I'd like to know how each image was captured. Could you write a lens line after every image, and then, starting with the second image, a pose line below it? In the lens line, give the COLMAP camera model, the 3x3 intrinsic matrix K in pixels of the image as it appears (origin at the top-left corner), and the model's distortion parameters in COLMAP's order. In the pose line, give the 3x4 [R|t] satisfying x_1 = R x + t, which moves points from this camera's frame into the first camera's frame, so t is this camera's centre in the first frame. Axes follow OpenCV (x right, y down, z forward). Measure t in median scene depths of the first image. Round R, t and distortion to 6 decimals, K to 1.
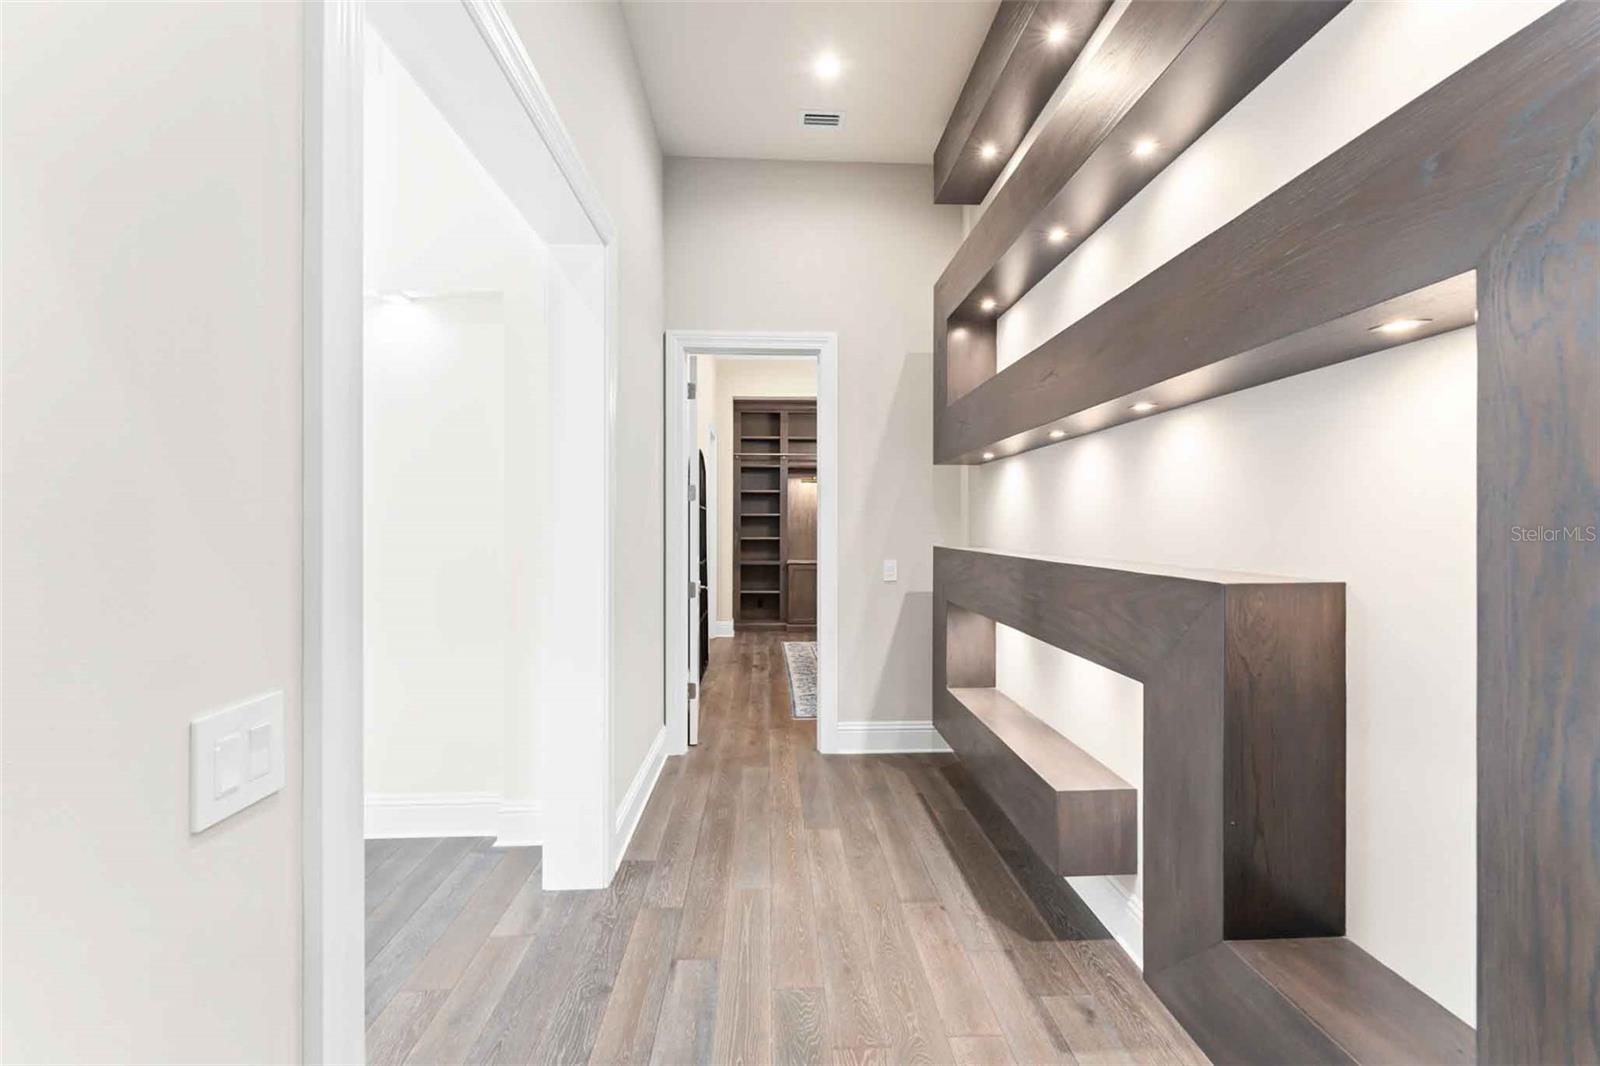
lens RADIAL K [[633.0, 0, 800.4], [0, 633.0, 531.7], [0, 0, 1]] dist [0.001969, -0.000006]
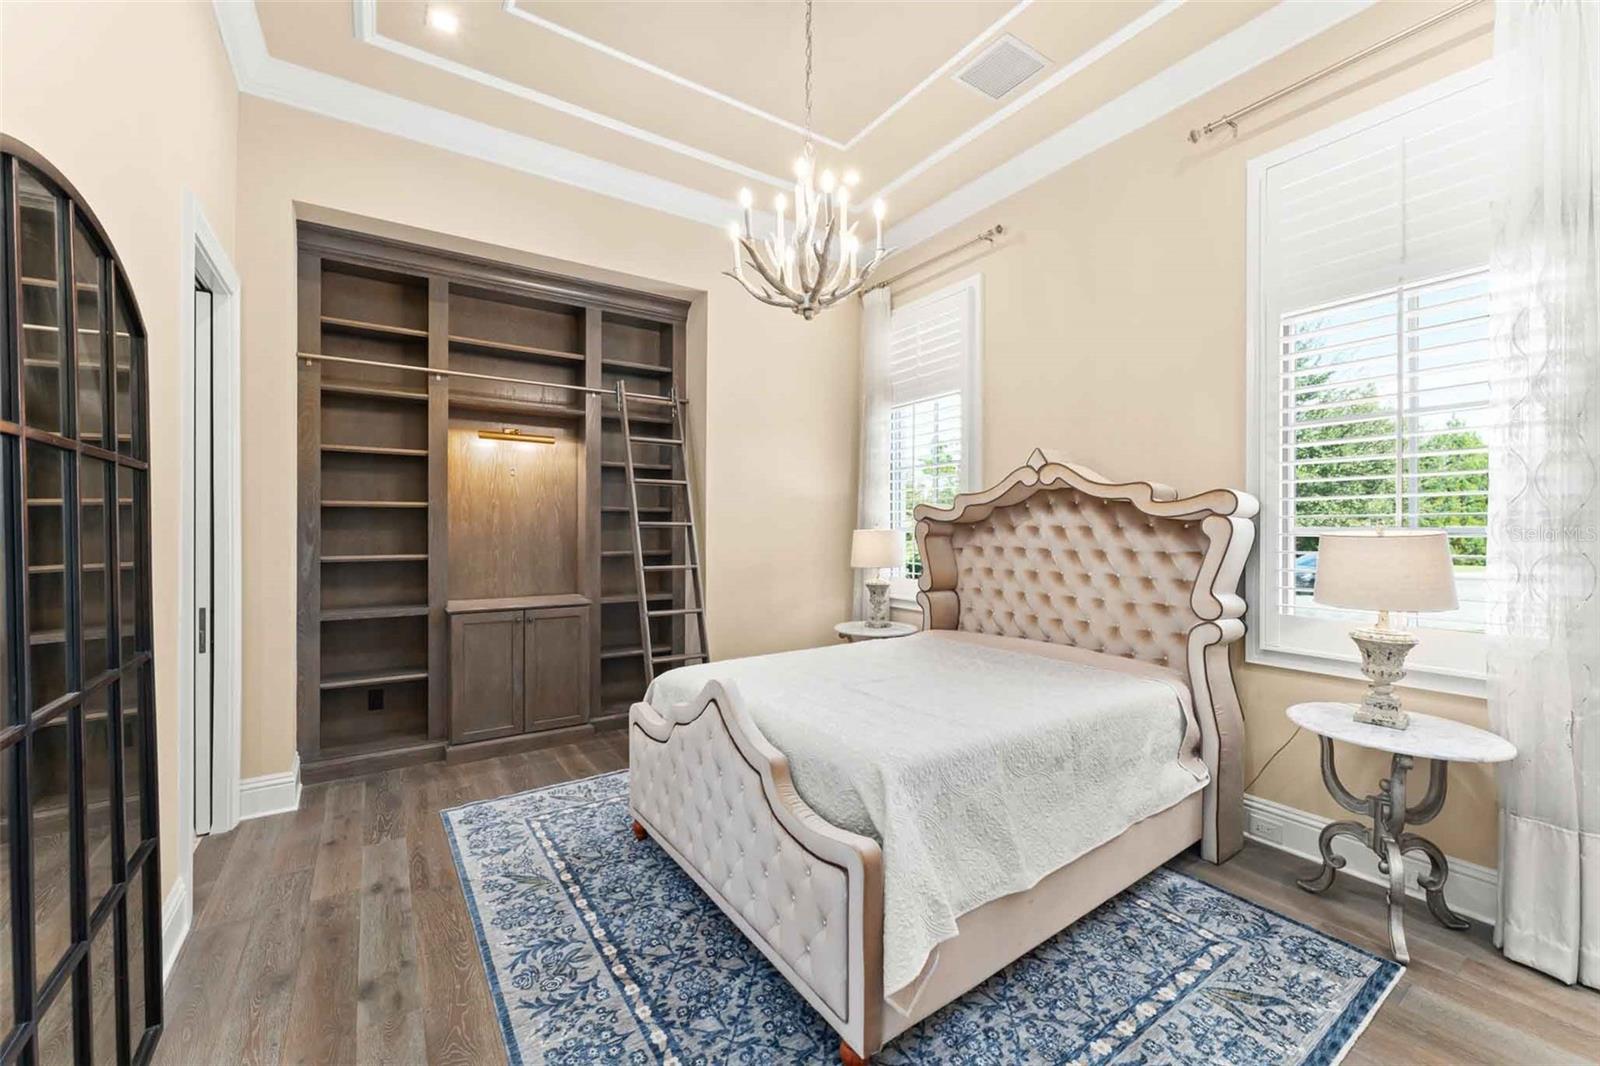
lens RADIAL K [[633.0, 0, 797.9], [0, 633.0, 531.8], [0, 0, 1]] dist [0.001969, -0.000006]
pose [[0.857871, -0.001539, 0.513863, -0.038433], [-0.003173, 0.999961, 0.008291, -0.011869], [-0.513856, -0.008743, 0.857832, 0.474055]]
